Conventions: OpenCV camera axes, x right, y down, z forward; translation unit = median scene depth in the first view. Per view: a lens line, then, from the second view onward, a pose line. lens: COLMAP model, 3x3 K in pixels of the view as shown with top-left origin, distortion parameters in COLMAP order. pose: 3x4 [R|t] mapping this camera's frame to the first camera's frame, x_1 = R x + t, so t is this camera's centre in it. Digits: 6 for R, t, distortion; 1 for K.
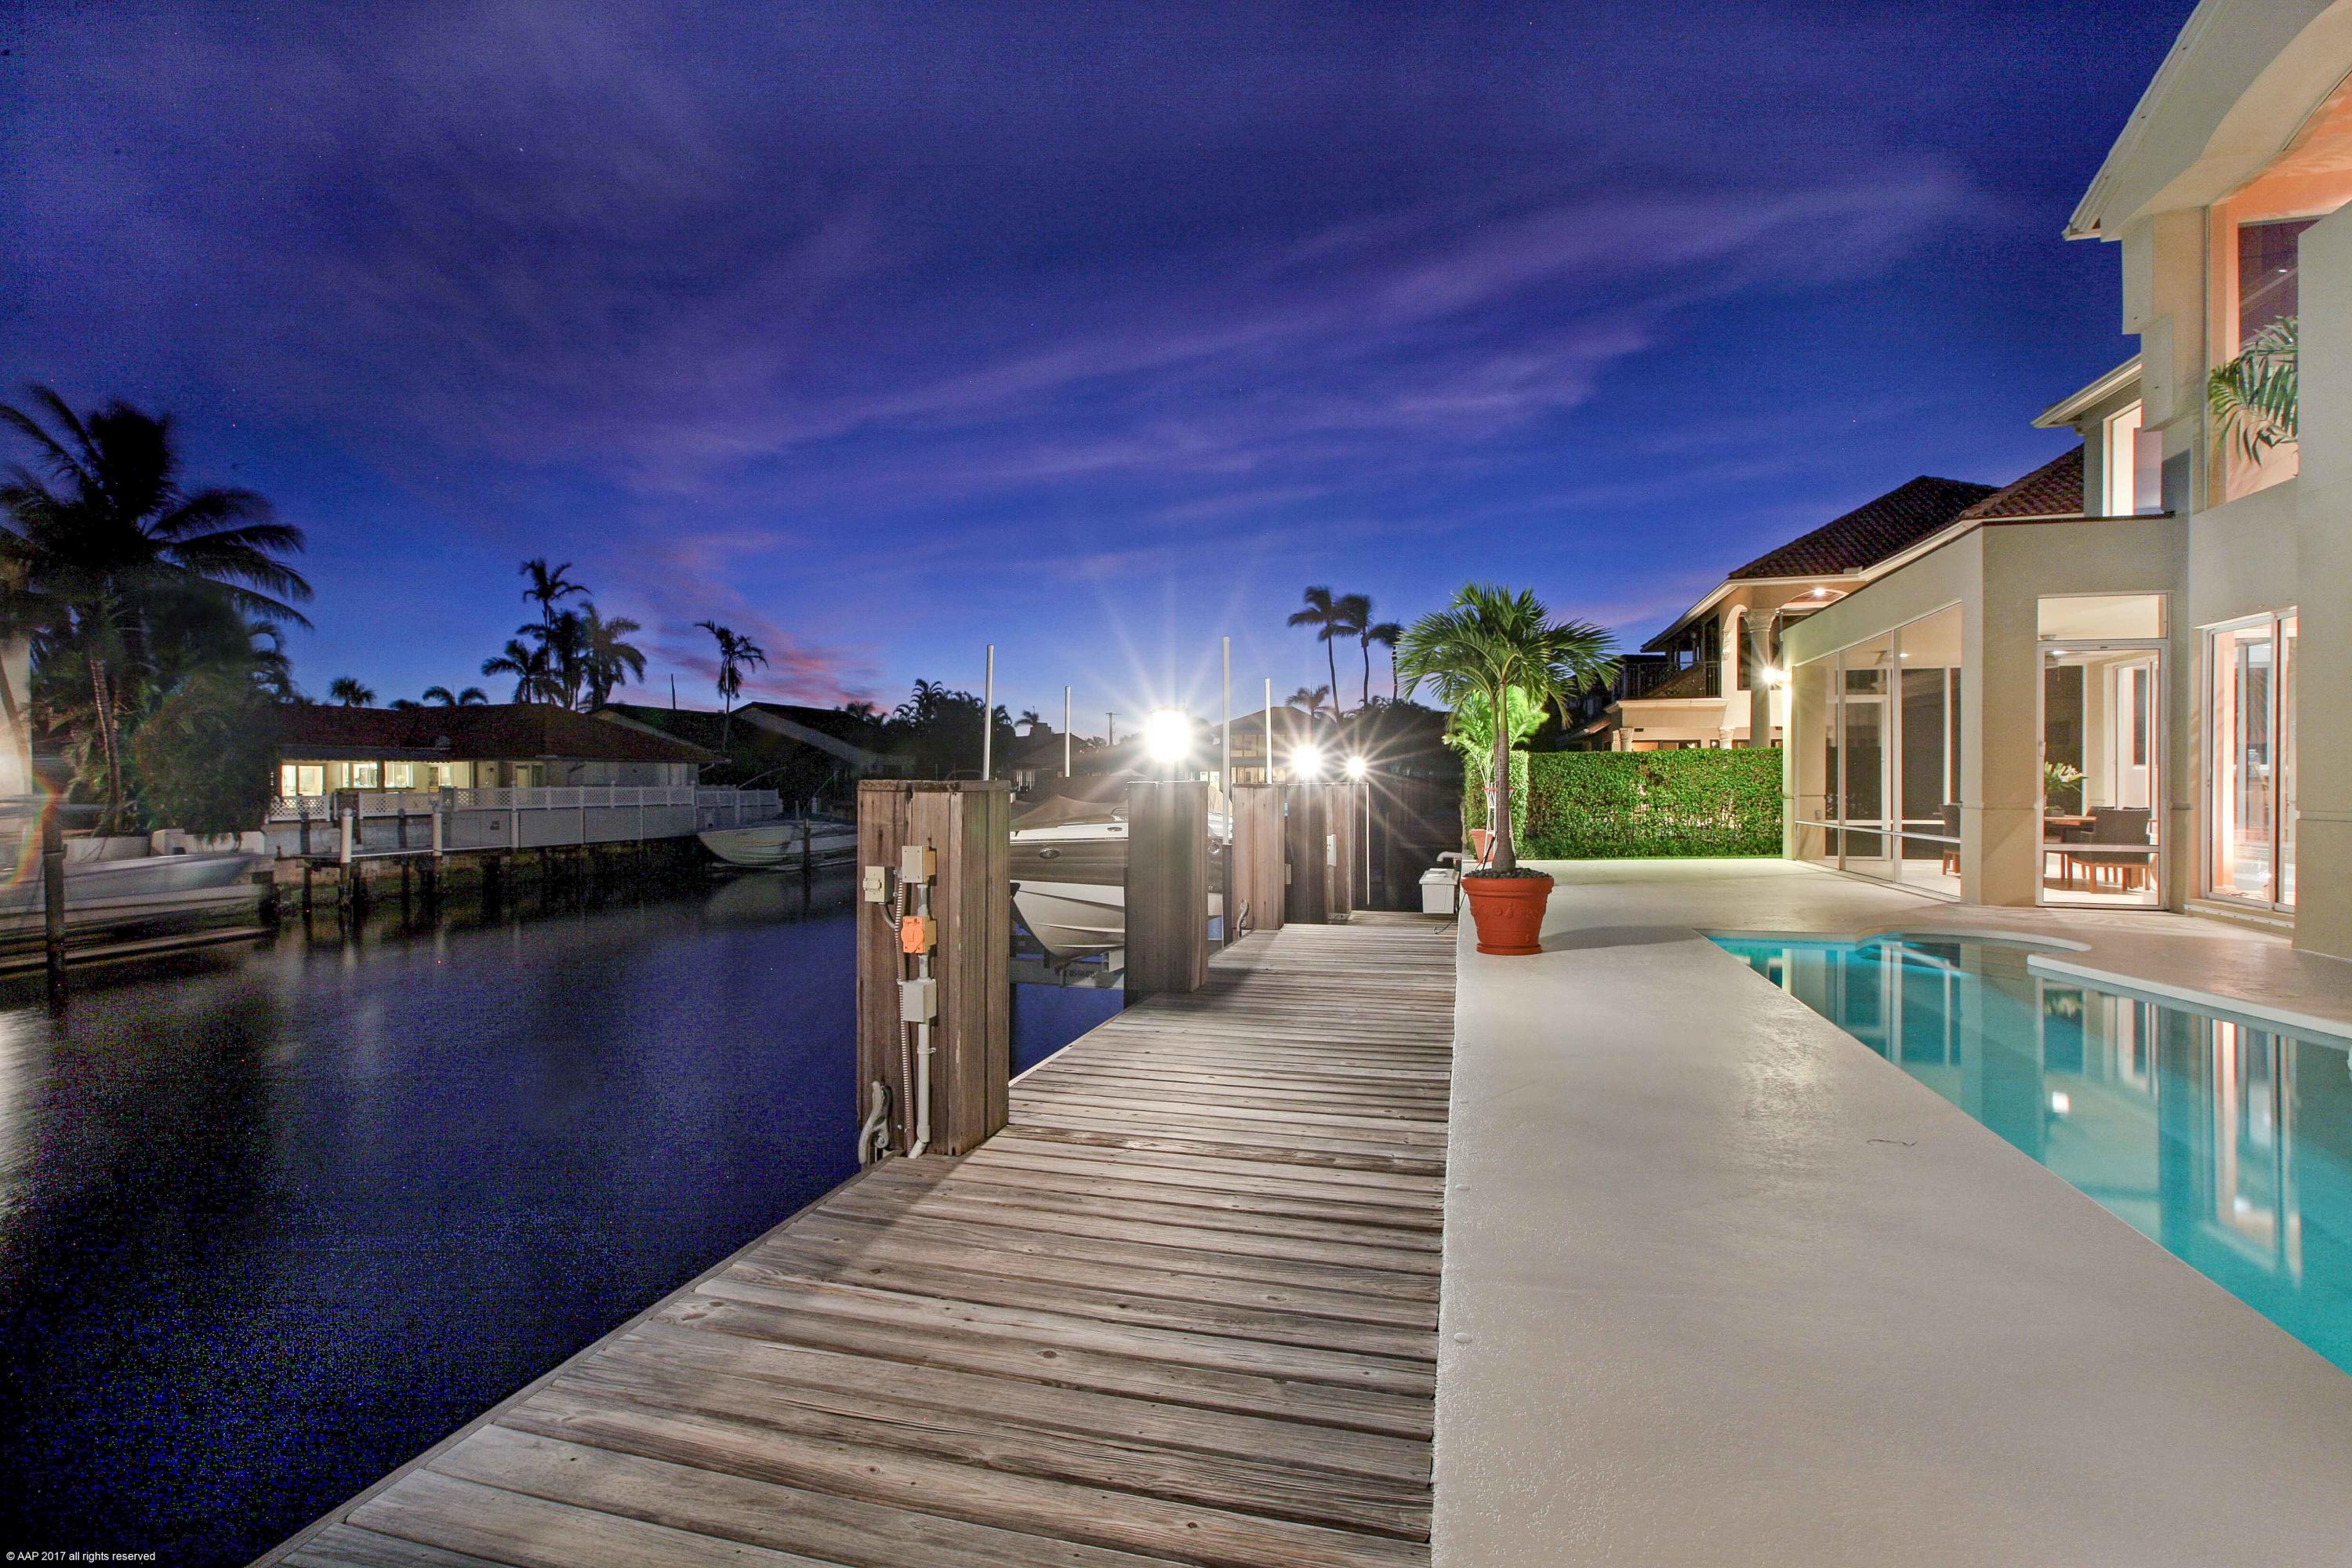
lens RADIAL K [[1076.6, 0, 1176.0], [0, 1076.6, 784.0], [0, 0, 1]] dist [-0.007602, 0.000334]
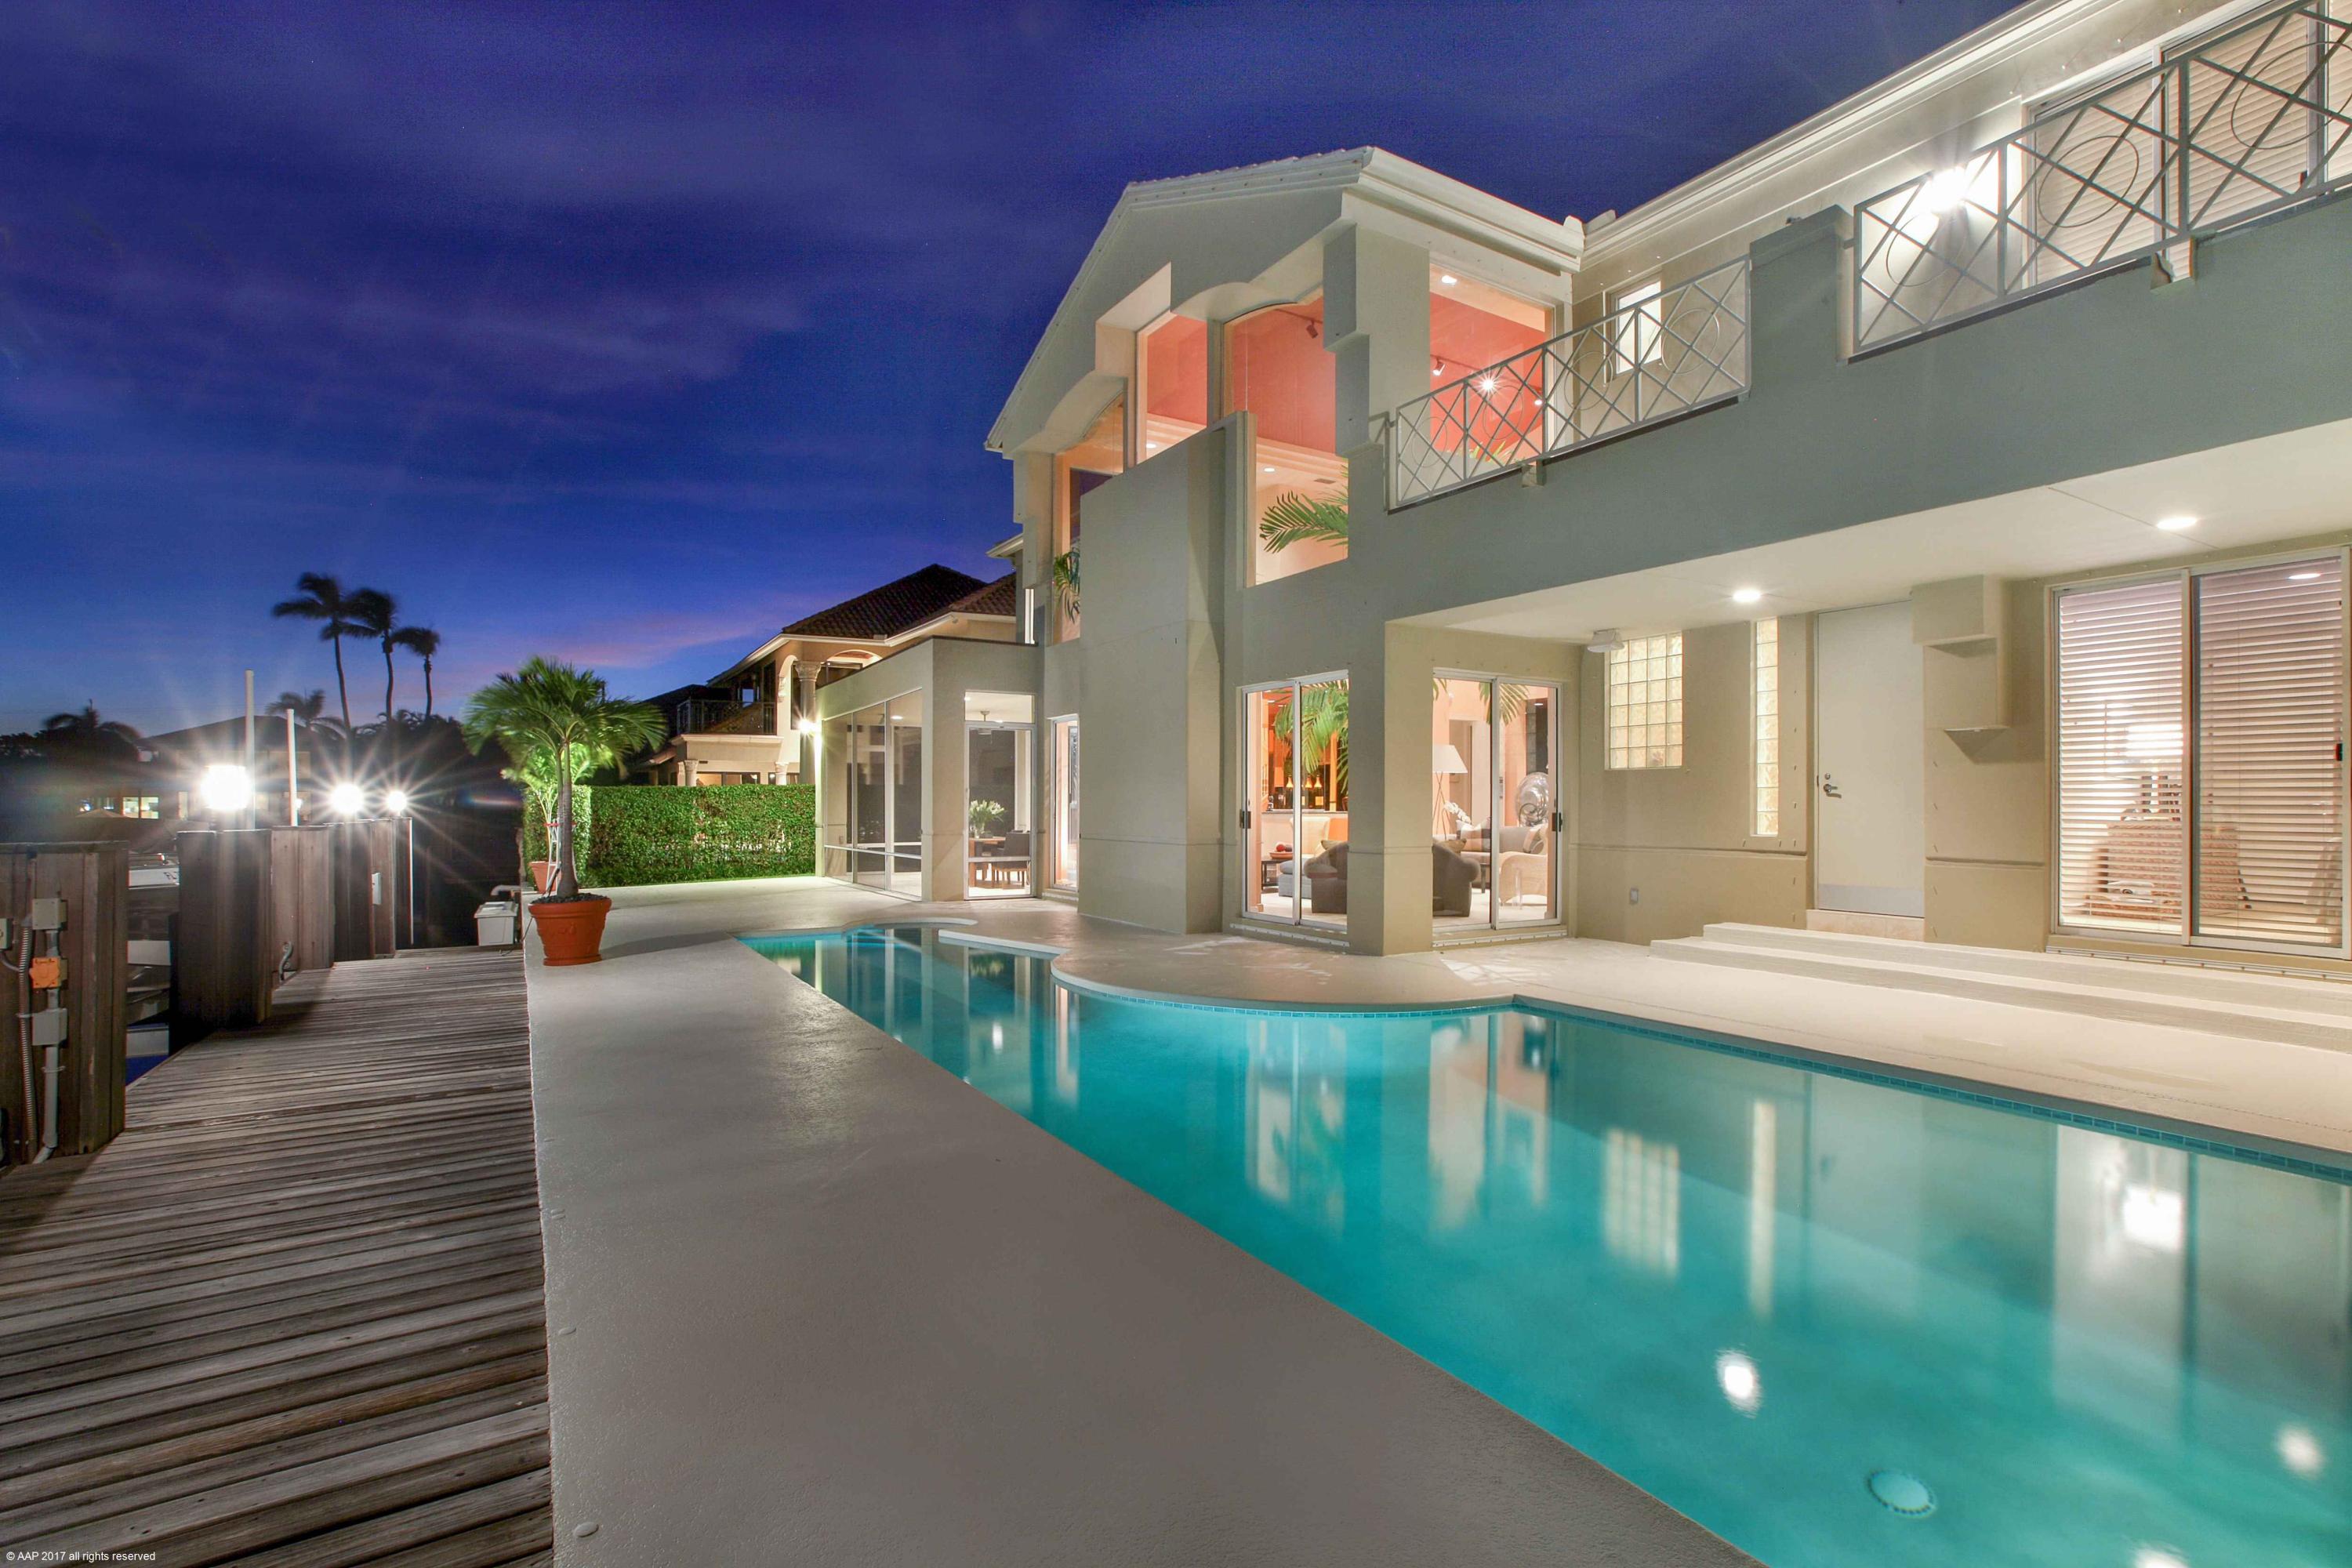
lens RADIAL K [[1055.1, 0, 1175.7], [0, 1055.1, 807.7], [0, 0, 1]] dist [-0.001411, -0.016031]
pose [[0.680396, -0.000953, 0.732844, -0.039892], [0.001859, 0.999998, -0.000426, -0.007325], [-0.732842, 0.001652, 0.680397, -0.125346]]
